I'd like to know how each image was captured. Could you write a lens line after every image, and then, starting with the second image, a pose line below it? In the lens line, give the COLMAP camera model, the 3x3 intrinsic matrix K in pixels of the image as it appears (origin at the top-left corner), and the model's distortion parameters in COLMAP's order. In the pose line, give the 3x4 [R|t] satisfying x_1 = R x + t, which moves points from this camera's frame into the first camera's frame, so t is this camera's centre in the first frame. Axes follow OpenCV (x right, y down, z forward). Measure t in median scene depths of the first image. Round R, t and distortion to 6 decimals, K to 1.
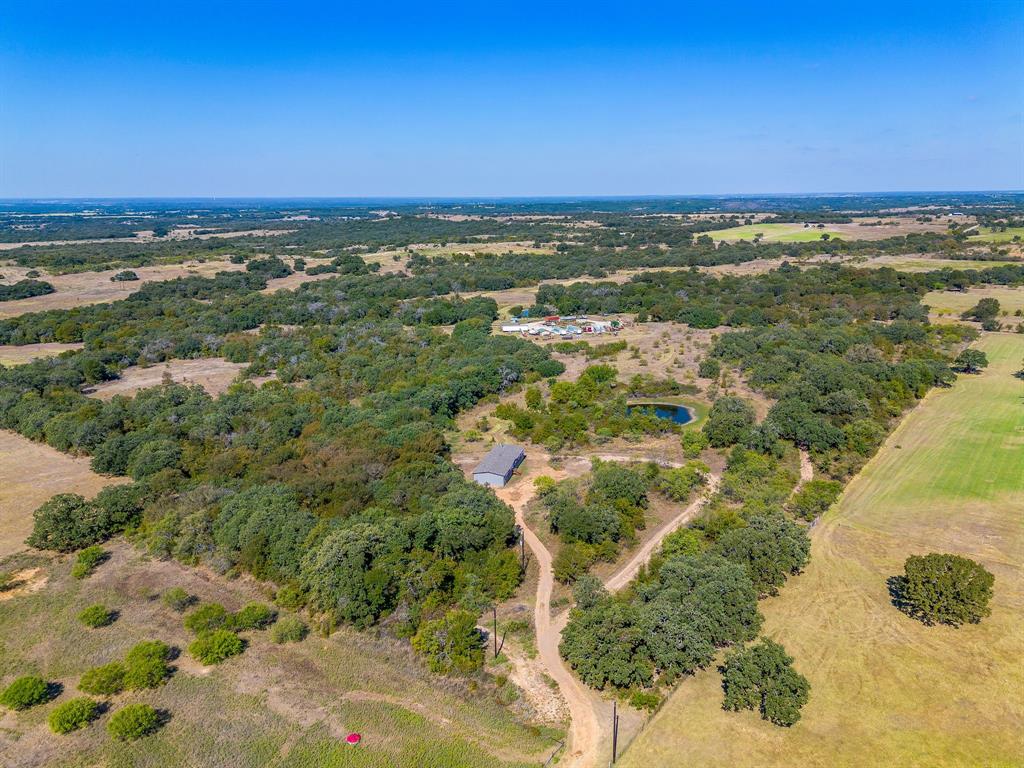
lens RADIAL K [[733.9, 0, 516.6], [0, 733.9, 385.7], [0, 0, 1]] dist [0.060812, -0.054228]
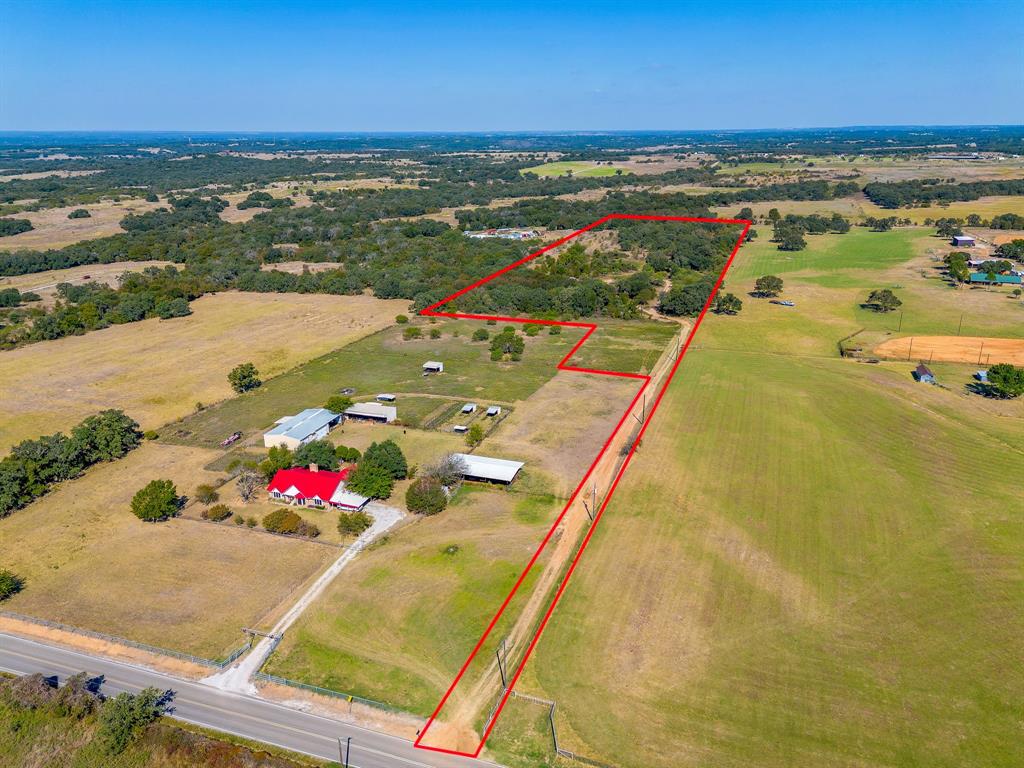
lens RADIAL K [[733.9, 0, 516.6], [0, 733.9, 385.7], [0, 0, 1]] dist [0.060812, -0.054228]
pose [[0.952835, -0.096748, 0.287656, -0.182165], [0.073638, 0.993204, 0.090128, 0.044686], [-0.294421, -0.064694, 0.953484, -0.222235]]
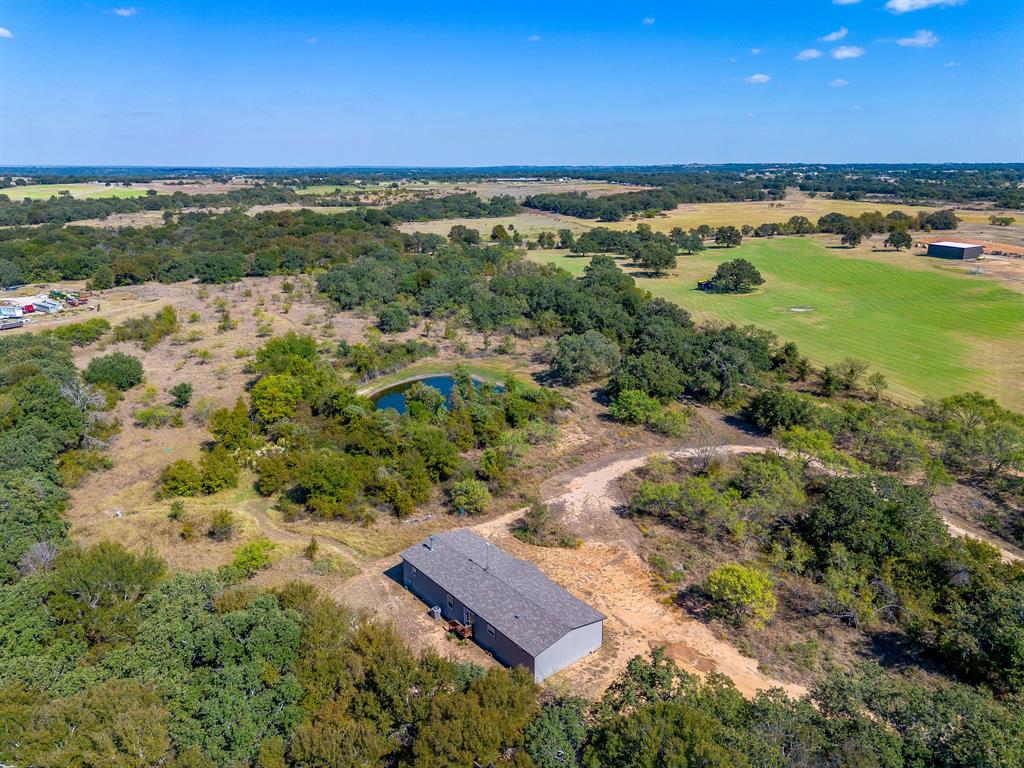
lens RADIAL K [[733.9, 0, 516.6], [0, 733.9, 385.7], [0, 0, 1]] dist [0.060812, -0.054228]
pose [[0.591653, -0.223722, 0.774529, -0.062000], [0.201670, 0.971251, 0.126491, -0.008221], [-0.780561, 0.081360, 0.619762, 0.173357]]
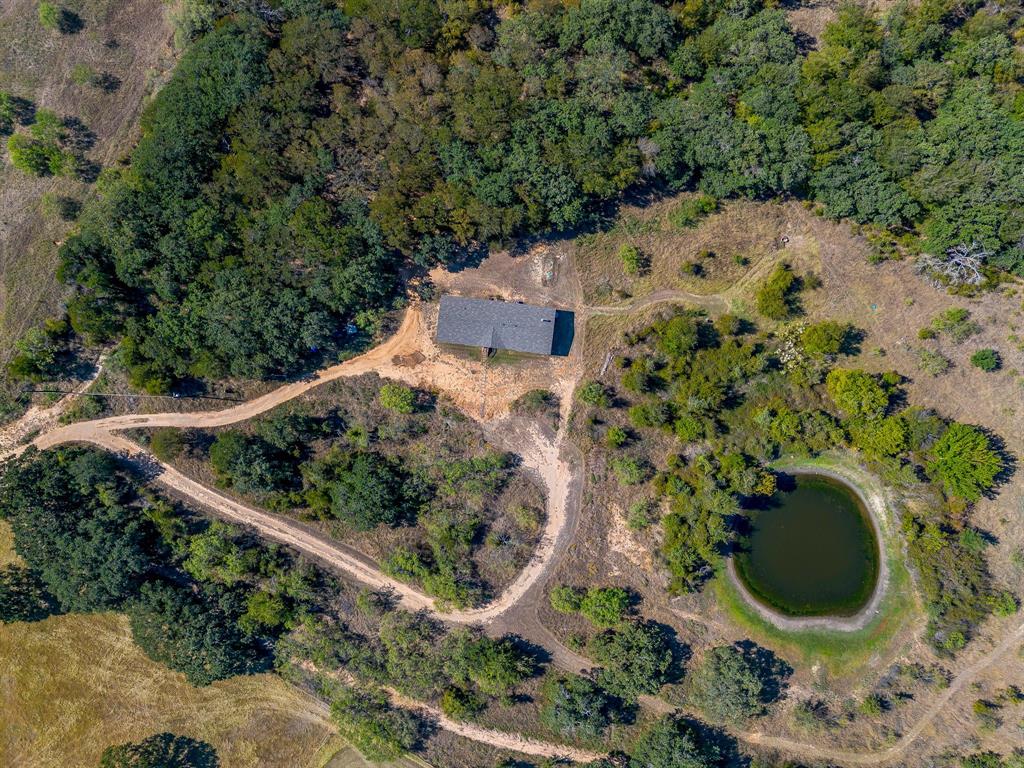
lens RADIAL K [[733.9, 0, 516.6], [0, 733.9, 385.7], [0, 0, 1]] dist [0.060812, -0.054228]
pose [[0.134941, 0.989817, 0.045304, 0.003524], [-0.226382, -0.013715, 0.973942, -0.135060], [0.964646, -0.141681, 0.222226, 0.195947]]
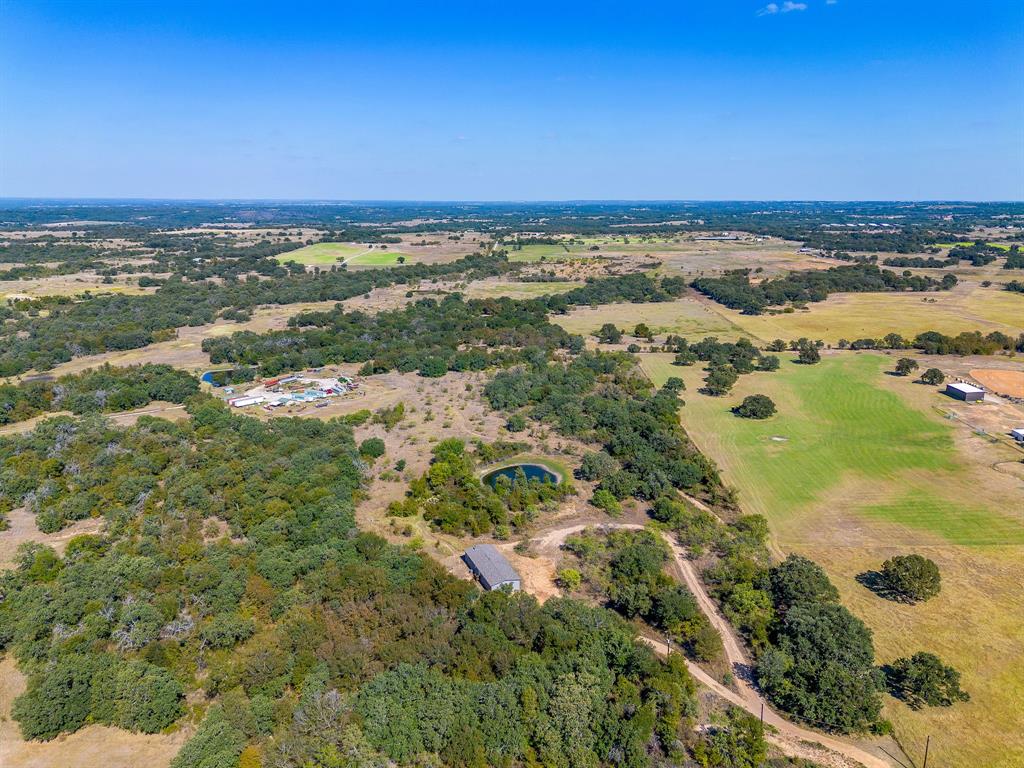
lens RADIAL K [[733.9, 0, 516.6], [0, 733.9, 385.7], [0, 0, 1]] dist [0.060812, -0.054228]
pose [[0.799888, -0.138319, 0.583993, -0.128187], [0.141248, 0.989133, 0.040811, -0.041929], [-0.583291, 0.049844, 0.810732, 0.028181]]
